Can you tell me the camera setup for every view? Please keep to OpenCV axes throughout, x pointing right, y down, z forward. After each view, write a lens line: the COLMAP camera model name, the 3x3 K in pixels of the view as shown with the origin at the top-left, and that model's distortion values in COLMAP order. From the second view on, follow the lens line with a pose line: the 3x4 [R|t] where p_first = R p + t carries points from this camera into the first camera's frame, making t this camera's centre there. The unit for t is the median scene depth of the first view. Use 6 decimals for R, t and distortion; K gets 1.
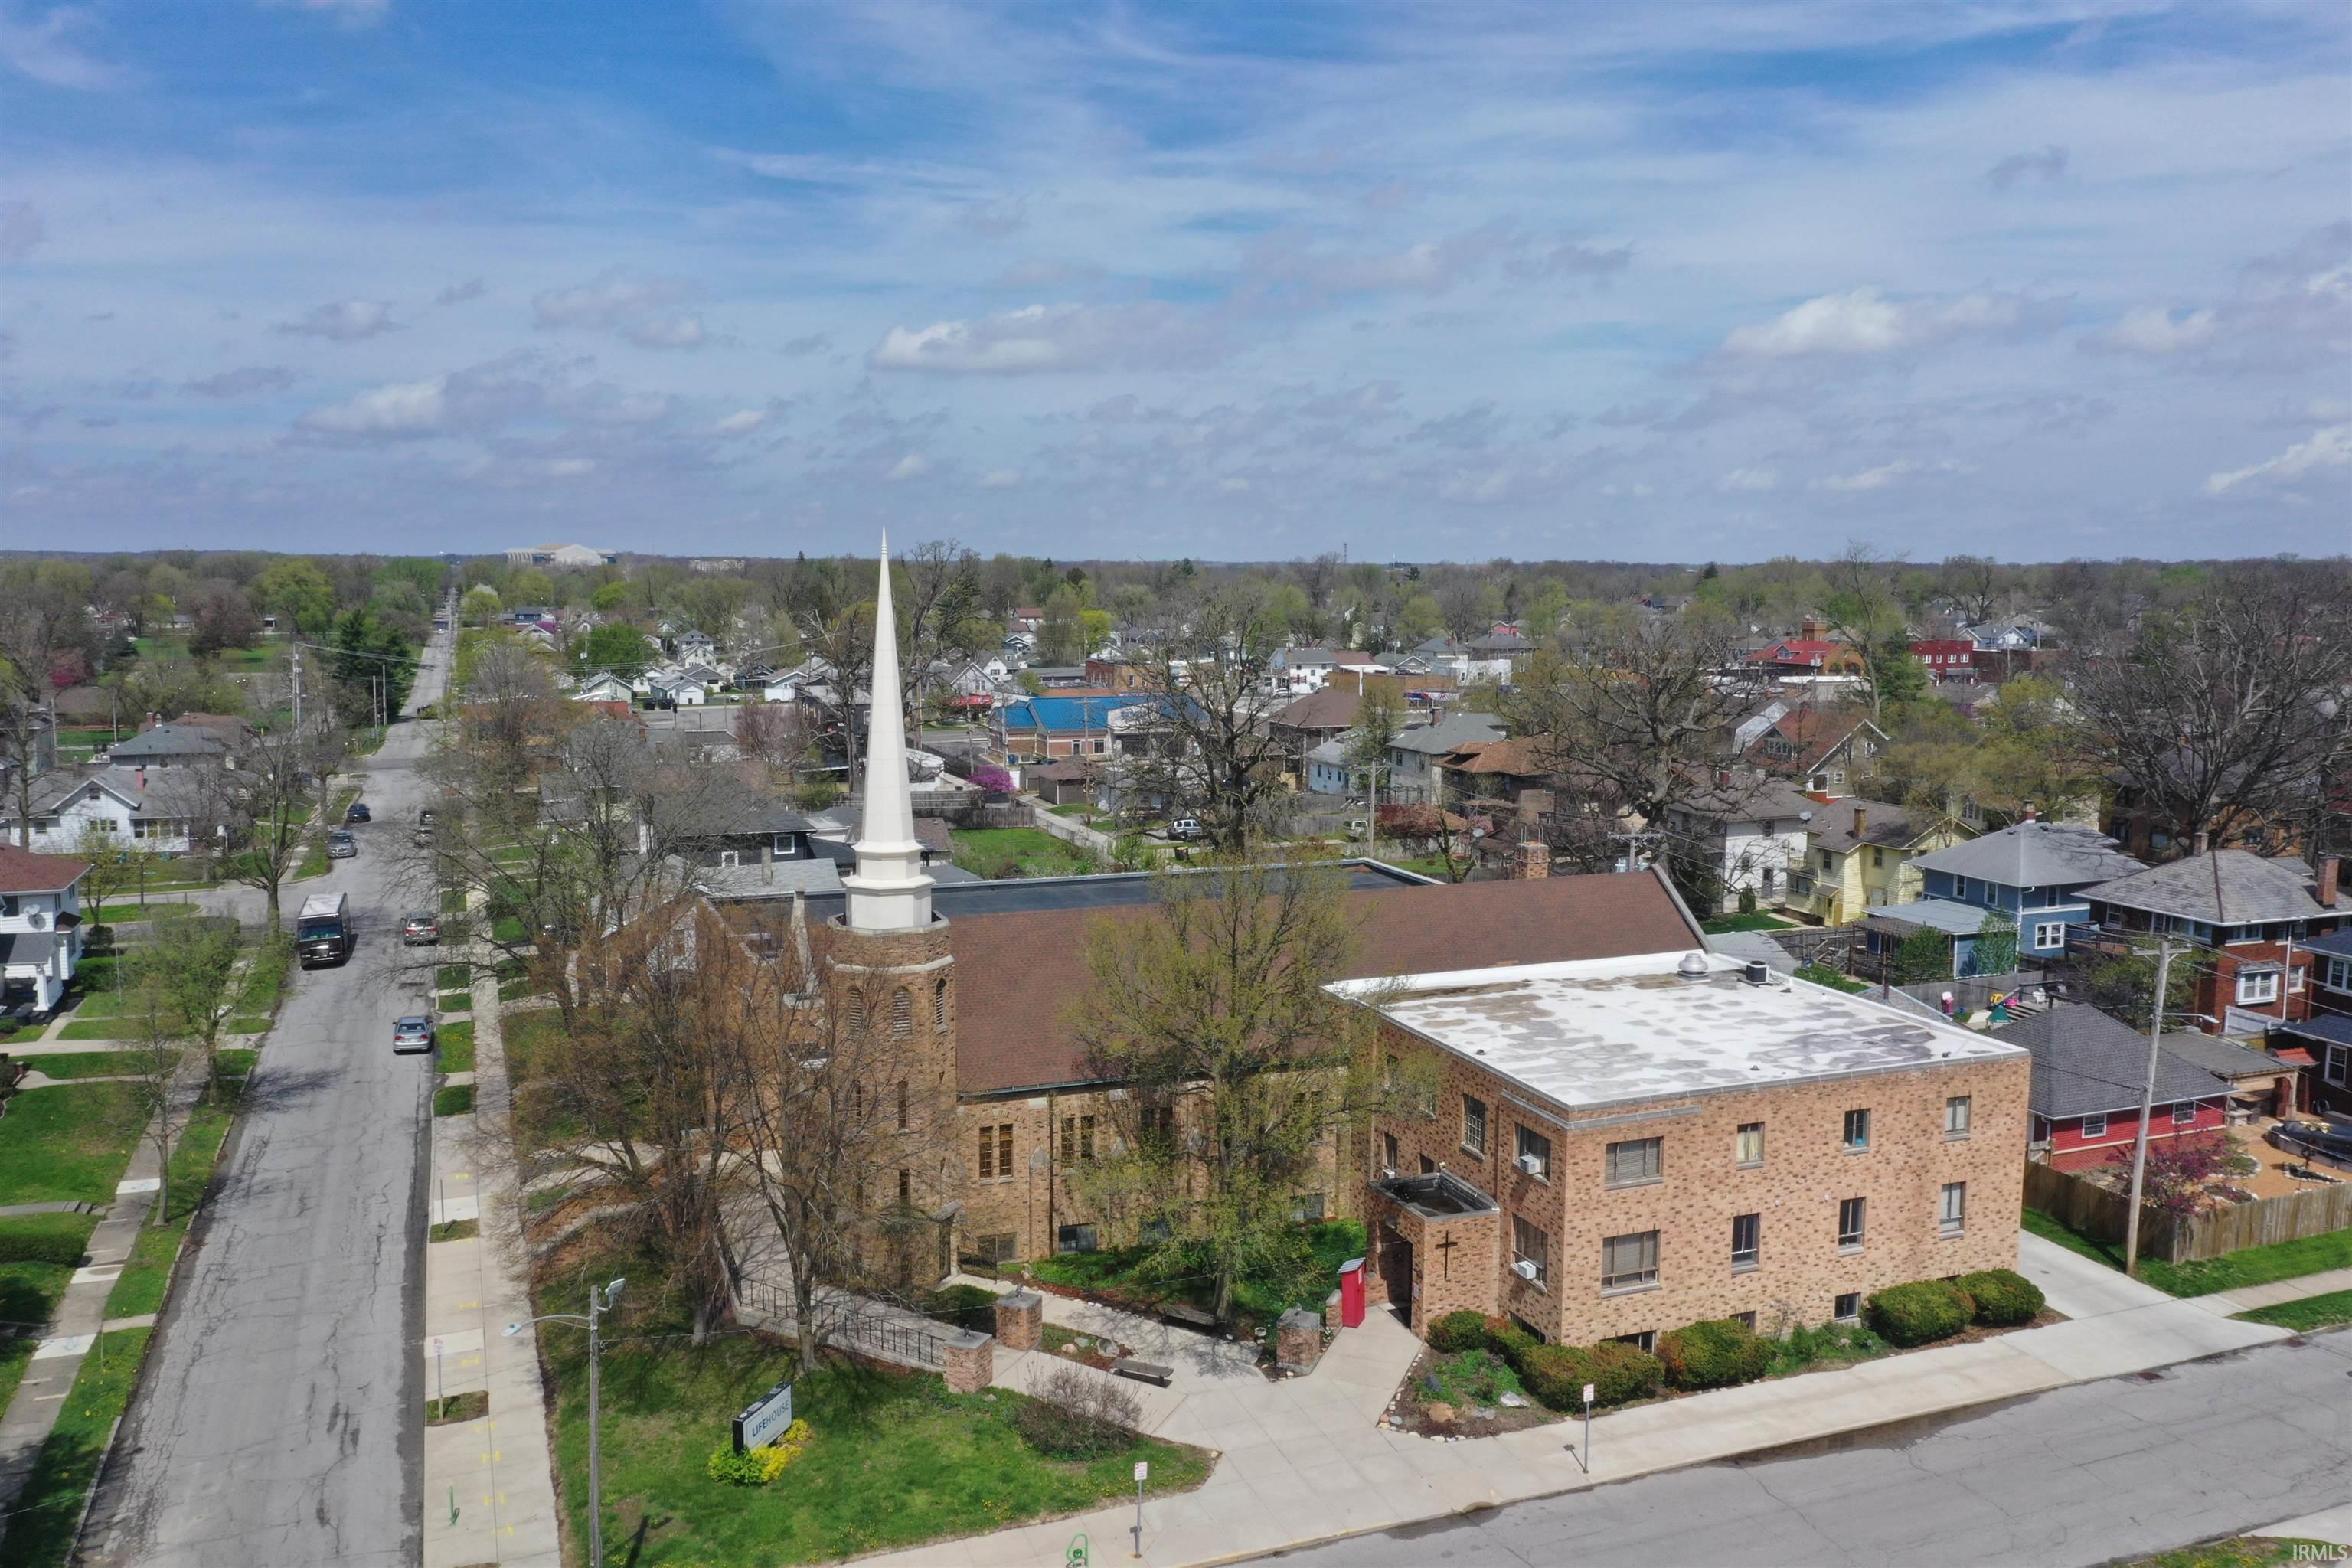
lens RADIAL K [[1847.4, 0, 1176.8], [0, 1847.4, 780.9], [0, 0, 1]] dist [-0.011162, 0.002779]
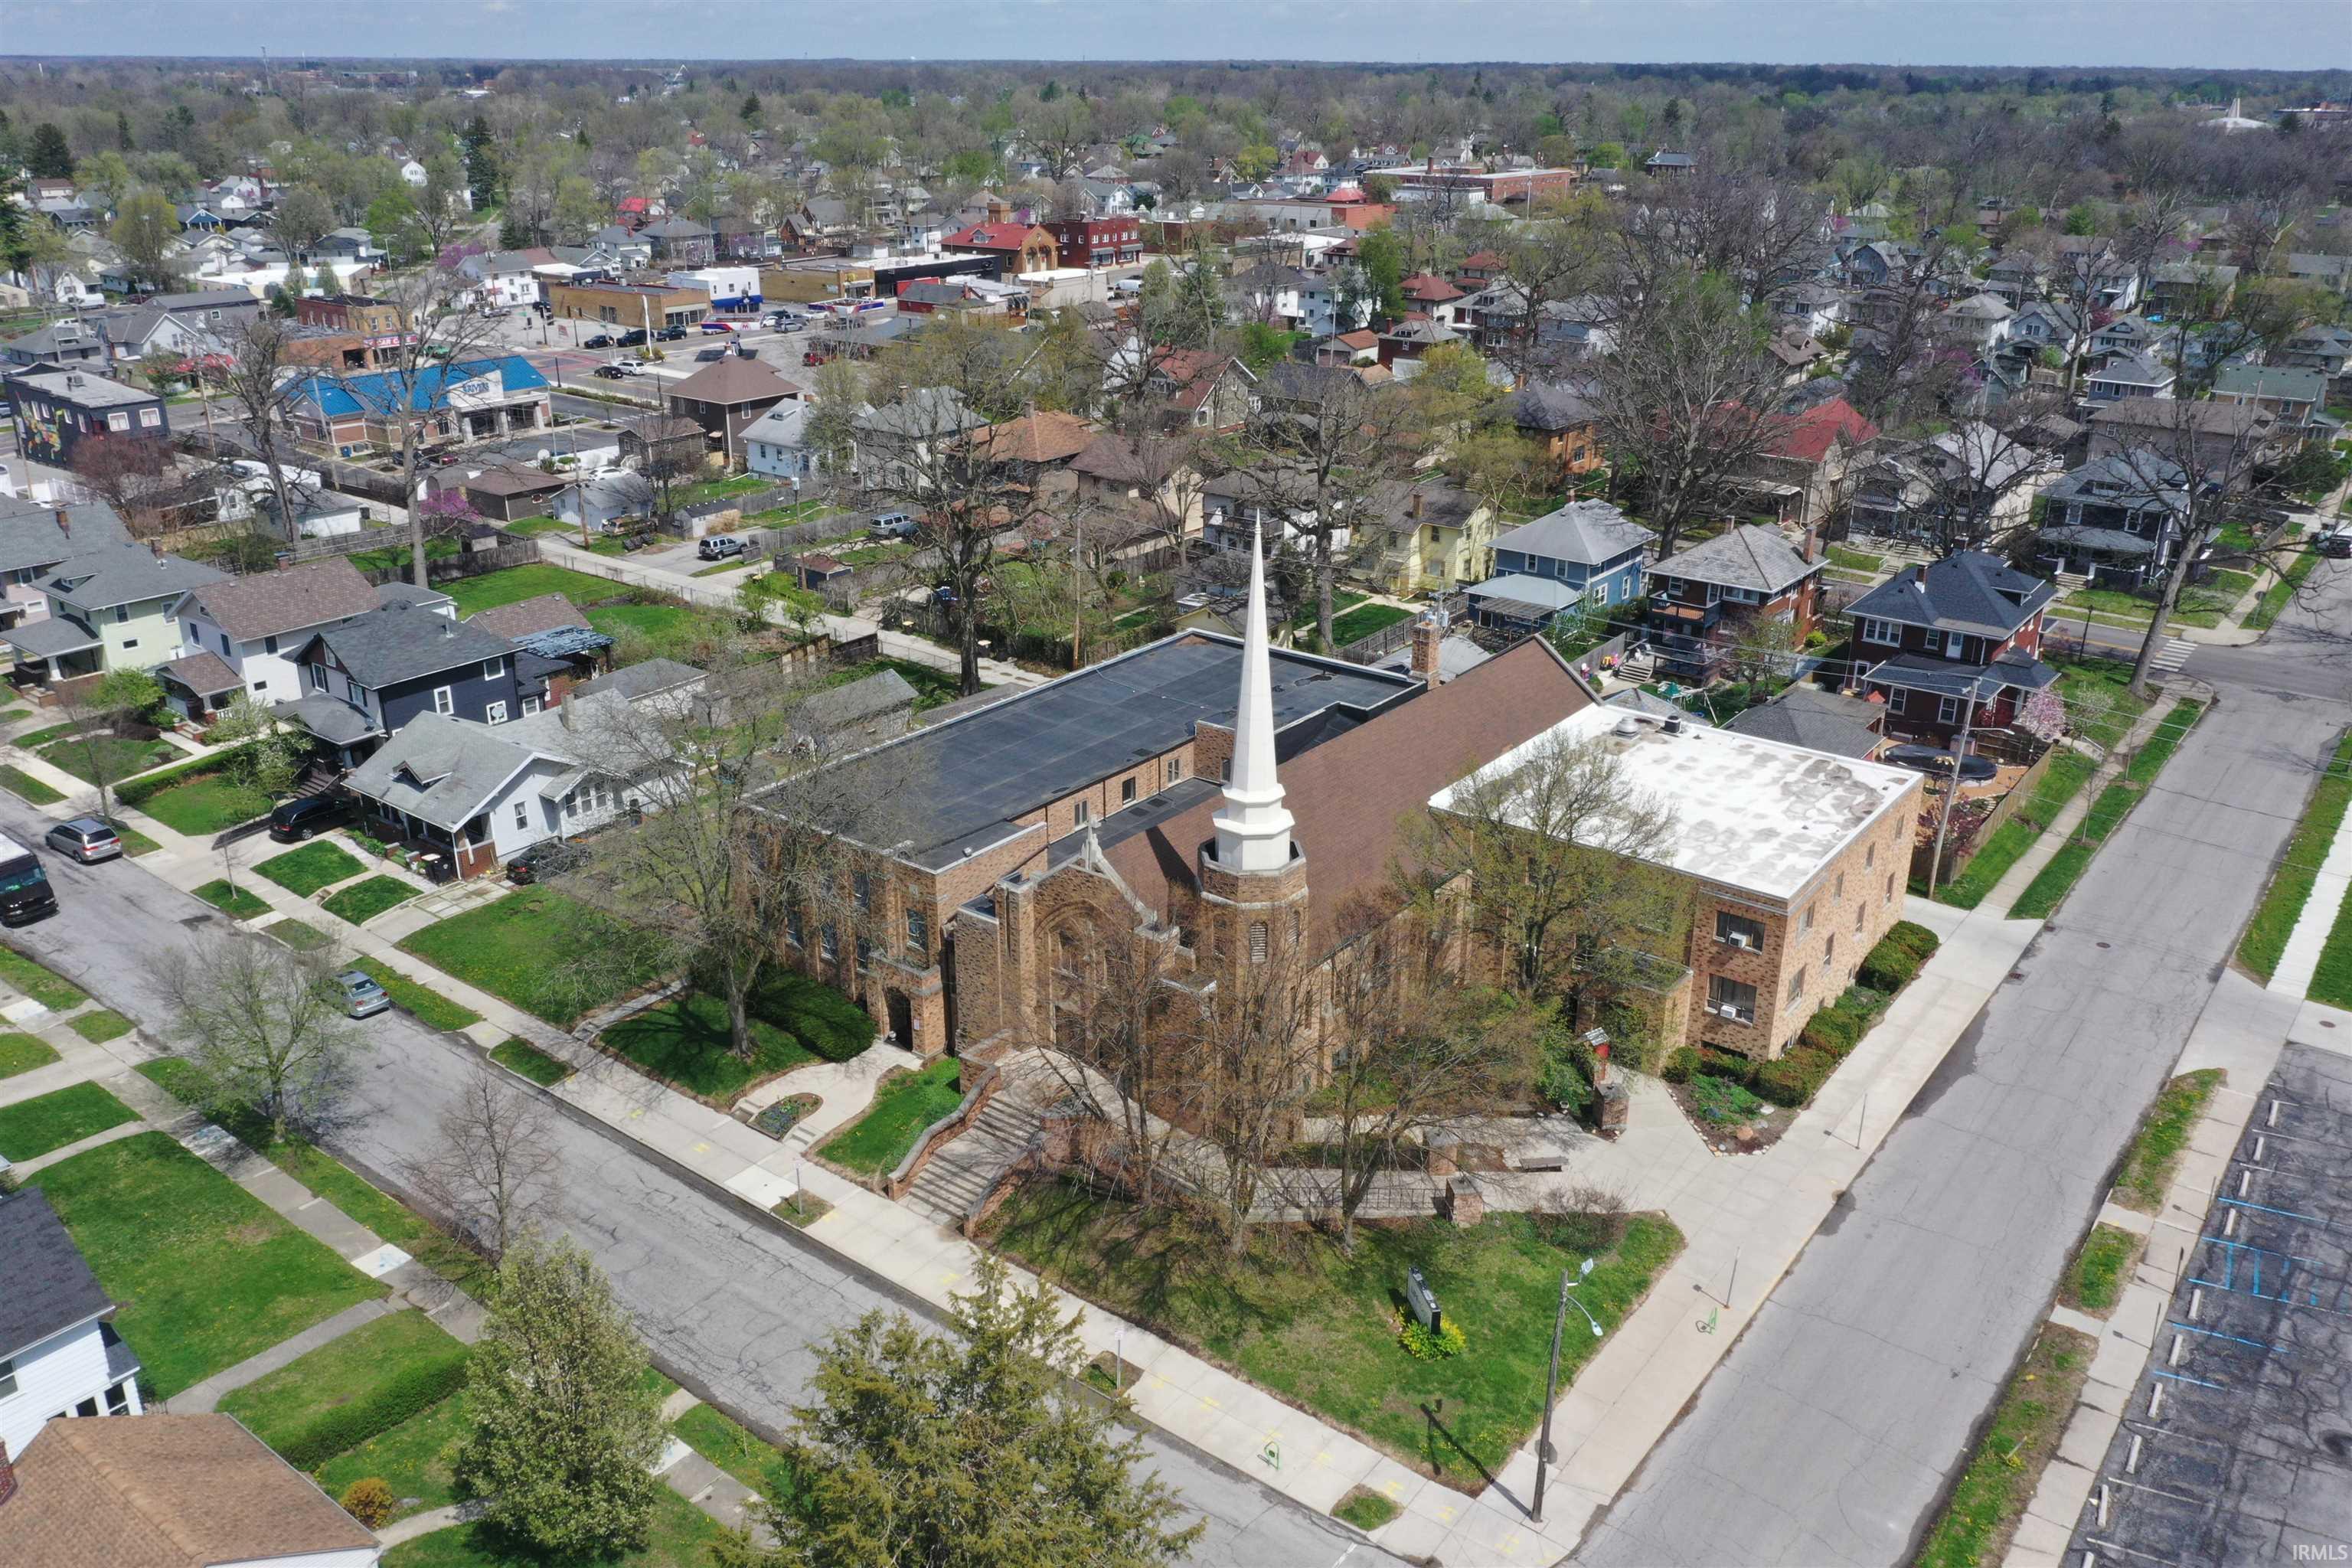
lens RADIAL K [[1843.5, 0, 1176.0], [0, 1843.5, 784.0], [0, 0, 1]] dist [-0.007866, -0.002950]
pose [[0.856162, -0.189877, 0.480555, -0.755723], [0.060270, 0.960383, 0.272089, -0.282541], [-0.513180, -0.203990, 0.833687, 0.103878]]
